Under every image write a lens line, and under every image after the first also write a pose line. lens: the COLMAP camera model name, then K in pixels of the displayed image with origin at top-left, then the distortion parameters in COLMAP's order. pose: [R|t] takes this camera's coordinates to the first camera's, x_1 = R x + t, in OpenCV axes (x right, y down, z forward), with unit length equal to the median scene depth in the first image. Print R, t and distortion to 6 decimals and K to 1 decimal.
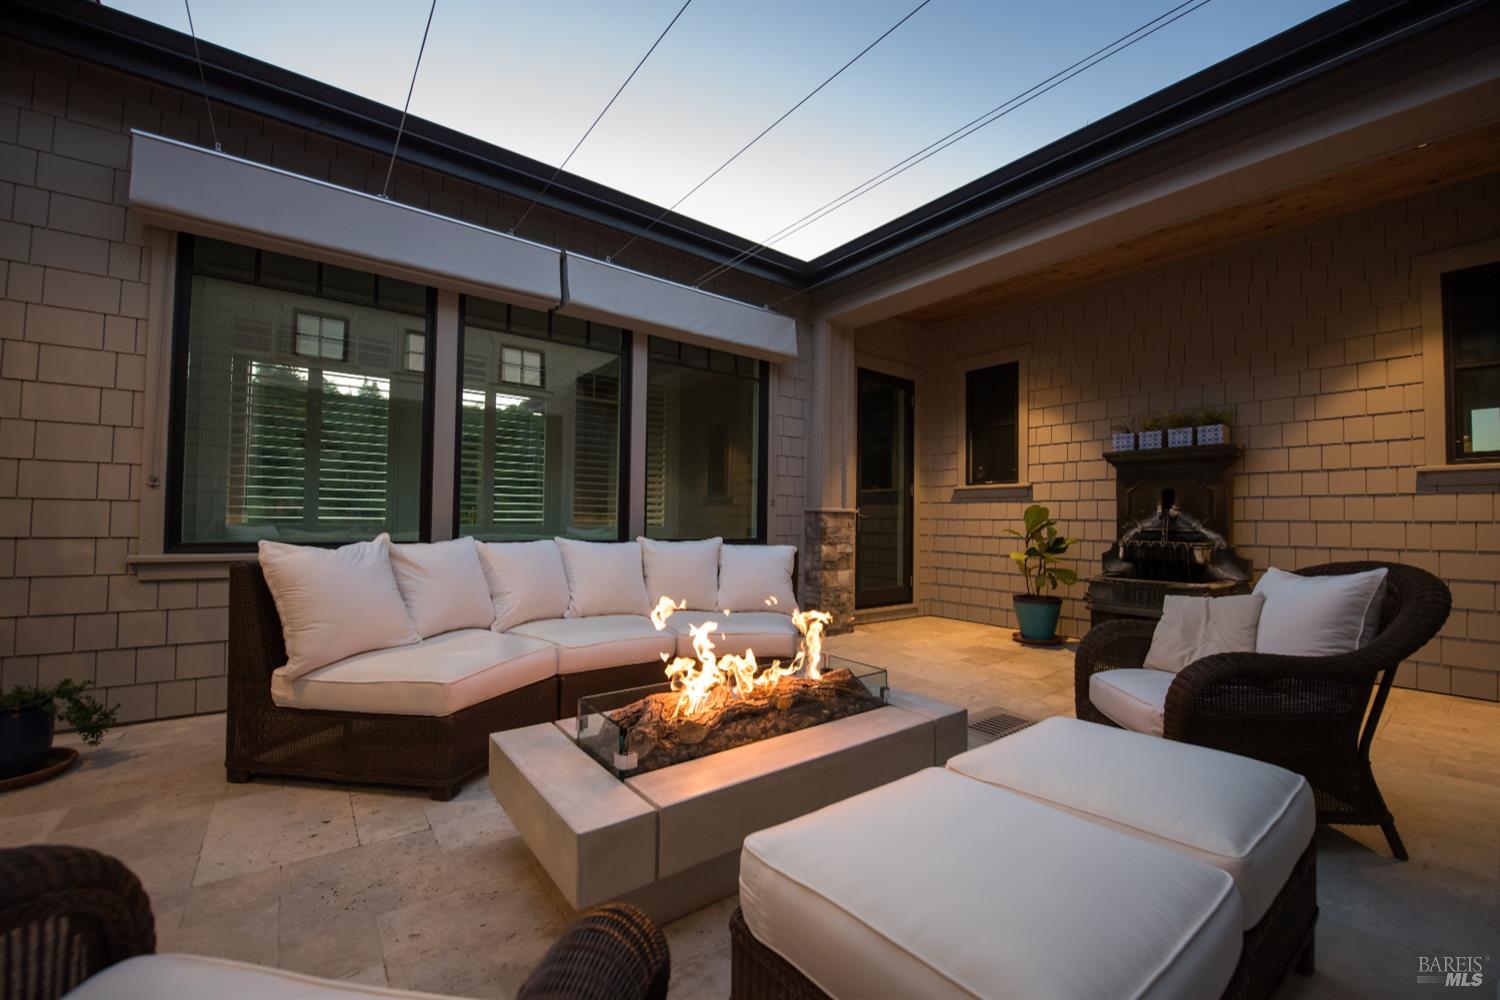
lens RADIAL K [[615.8, 0, 760.0], [0, 615.8, 495.9], [0, 0, 1]] dist [0.000354, -0.000037]
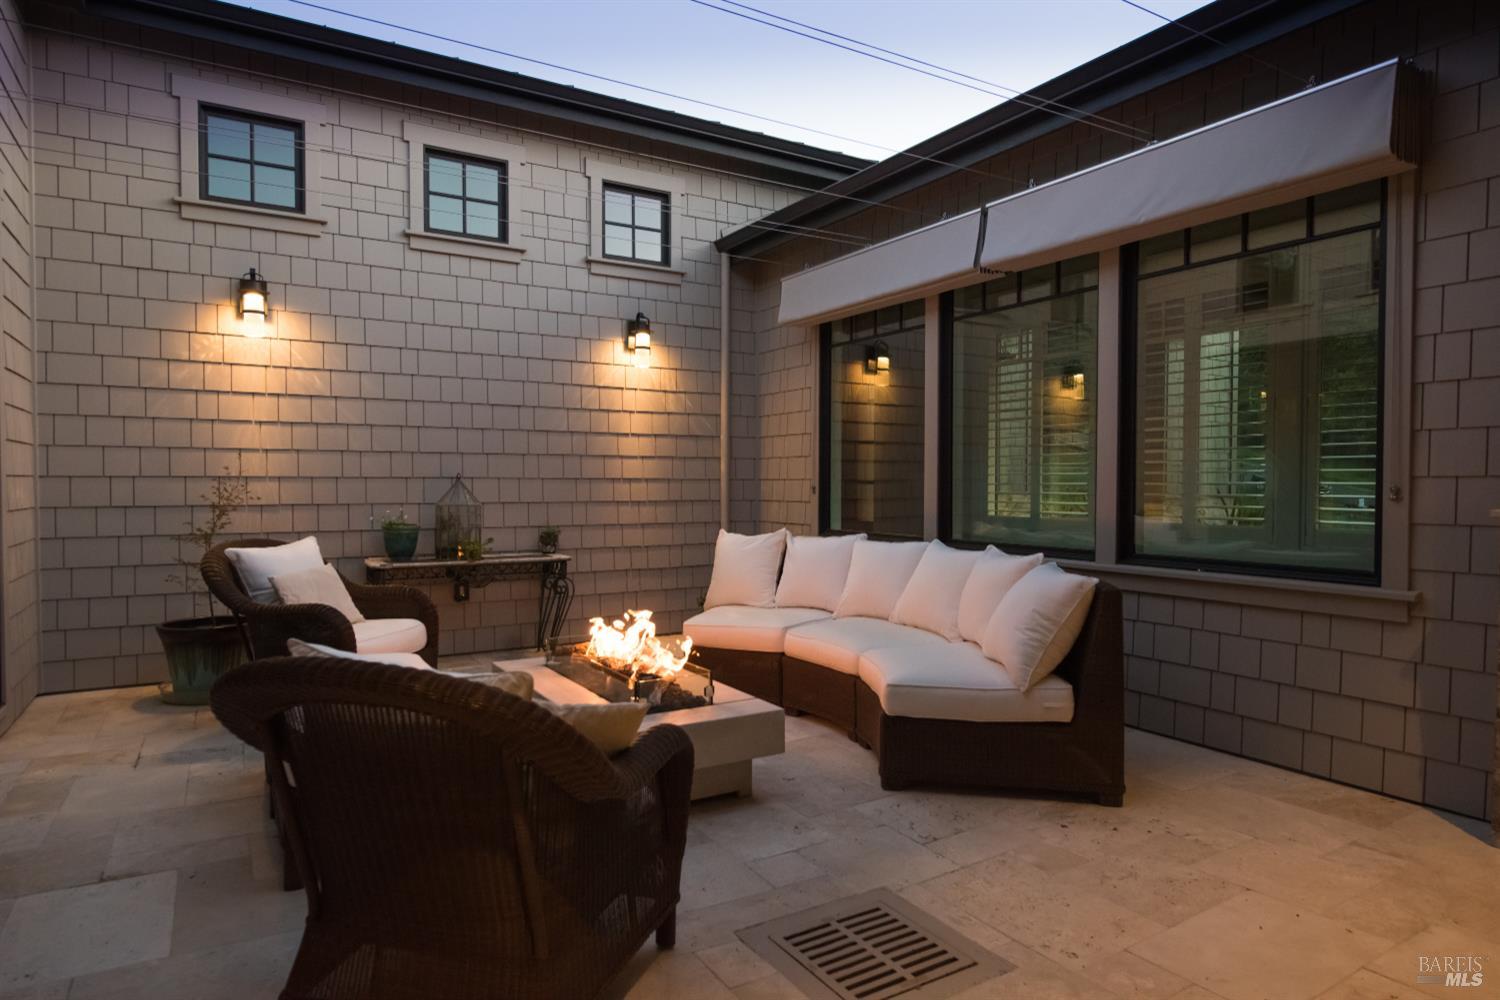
lens RADIAL K [[876.0, 0, 754.5], [0, 876.0, 504.6], [0, 0, 1]] dist [-0.001255, -0.000007]
pose [[-0.114649, -0.000672, -0.993406, 0.939326], [0.019091, 0.999814, -0.002880, 0.014136], [0.993223, -0.019295, -0.114614, 0.829331]]
